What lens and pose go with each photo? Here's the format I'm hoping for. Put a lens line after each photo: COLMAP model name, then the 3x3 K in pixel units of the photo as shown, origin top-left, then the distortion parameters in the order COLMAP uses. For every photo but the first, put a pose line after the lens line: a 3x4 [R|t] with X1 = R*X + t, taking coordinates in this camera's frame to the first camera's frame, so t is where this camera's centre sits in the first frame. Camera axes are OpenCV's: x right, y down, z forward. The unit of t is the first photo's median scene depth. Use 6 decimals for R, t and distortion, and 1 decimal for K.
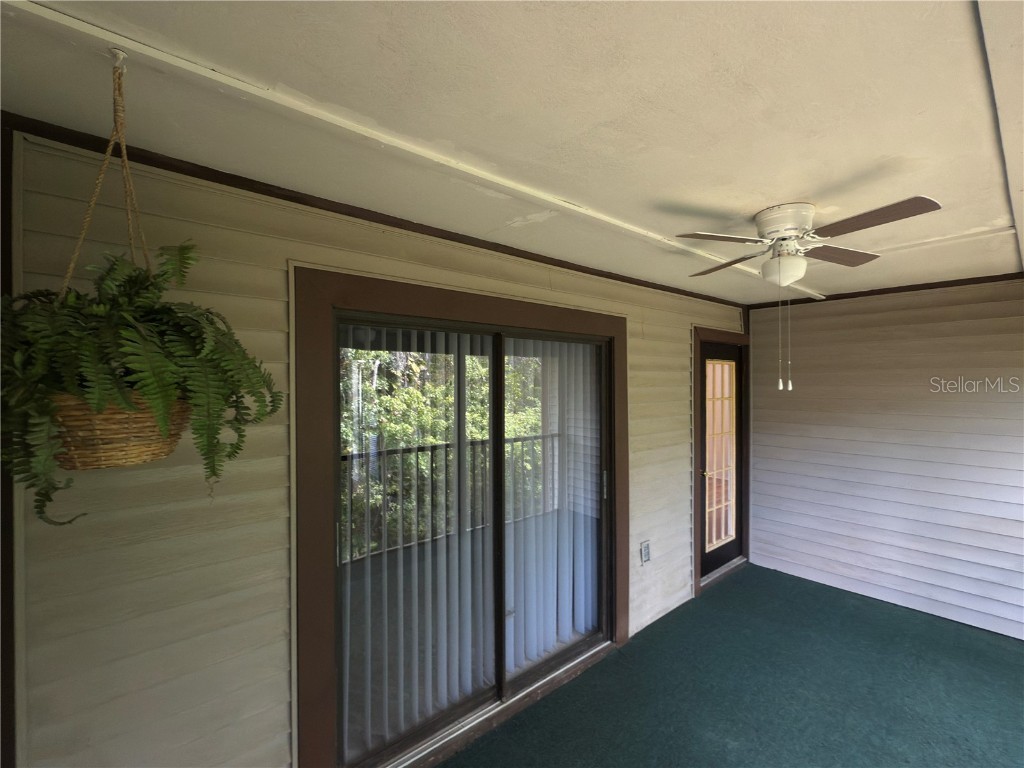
lens RADIAL K [[460.1, 0, 514.9], [0, 460.1, 386.1], [0, 0, 1]] dist [0.000479, 0.000051]
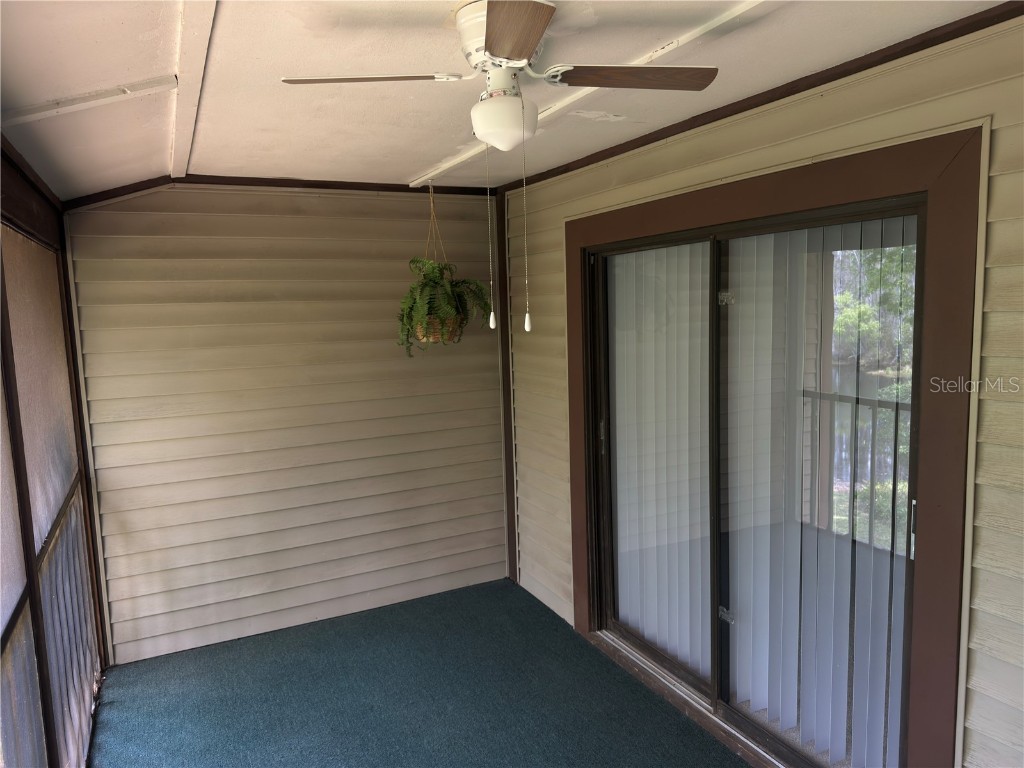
lens RADIAL K [[711.5, 0, 513.0], [0, 711.5, 387.4], [0, 0, 1]] dist [0.005777, -0.010559]
pose [[-0.254741, 0.126612, -0.958685, 1.234551], [0.028364, 0.991943, 0.123467, -0.028572], [0.966593, 0.004260, -0.256280, 1.039946]]
